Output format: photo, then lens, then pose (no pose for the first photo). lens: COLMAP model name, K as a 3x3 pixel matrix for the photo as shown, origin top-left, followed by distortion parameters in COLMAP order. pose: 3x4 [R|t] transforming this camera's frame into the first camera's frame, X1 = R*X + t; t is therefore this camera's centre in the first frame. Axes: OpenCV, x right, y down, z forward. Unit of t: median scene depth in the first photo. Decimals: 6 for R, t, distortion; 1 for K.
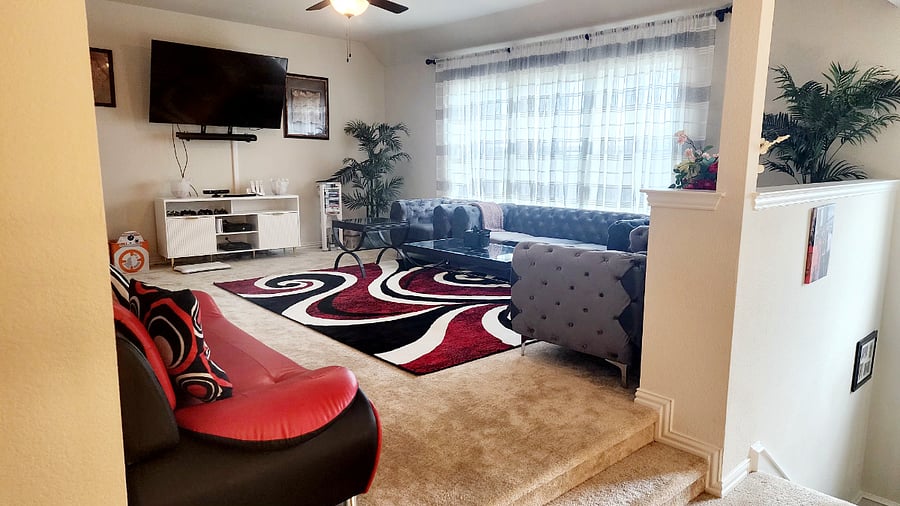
lens RADIAL K [[588.4, 0, 464.2], [0, 588.4, 256.8], [0, 0, 1]] dist [0.102898, -0.105013]
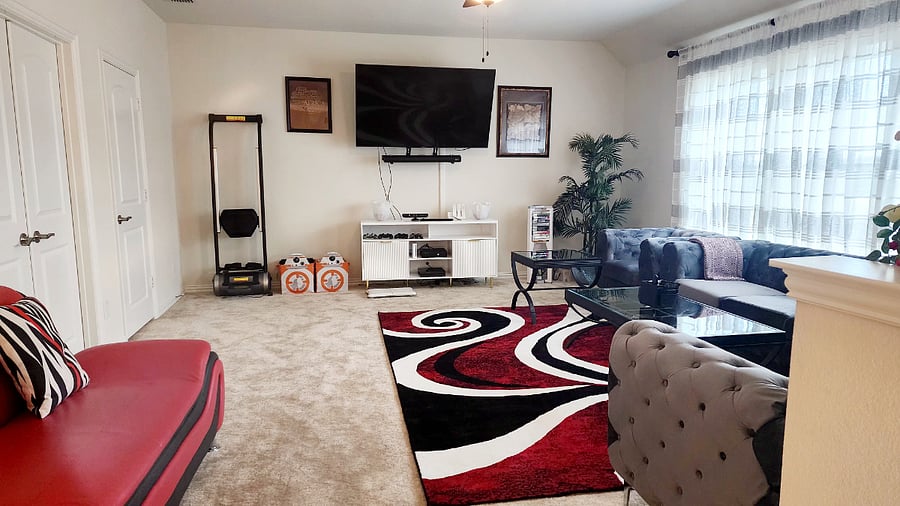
lens RADIAL K [[588.4, 0, 464.2], [0, 588.4, 256.8], [0, 0, 1]] dist [0.102898, -0.105013]
pose [[0.853557, 0.062855, -0.517194, 0.150417], [-0.075637, 0.997129, -0.003646, -0.043690], [0.515480, 0.042231, 0.855860, 0.222927]]
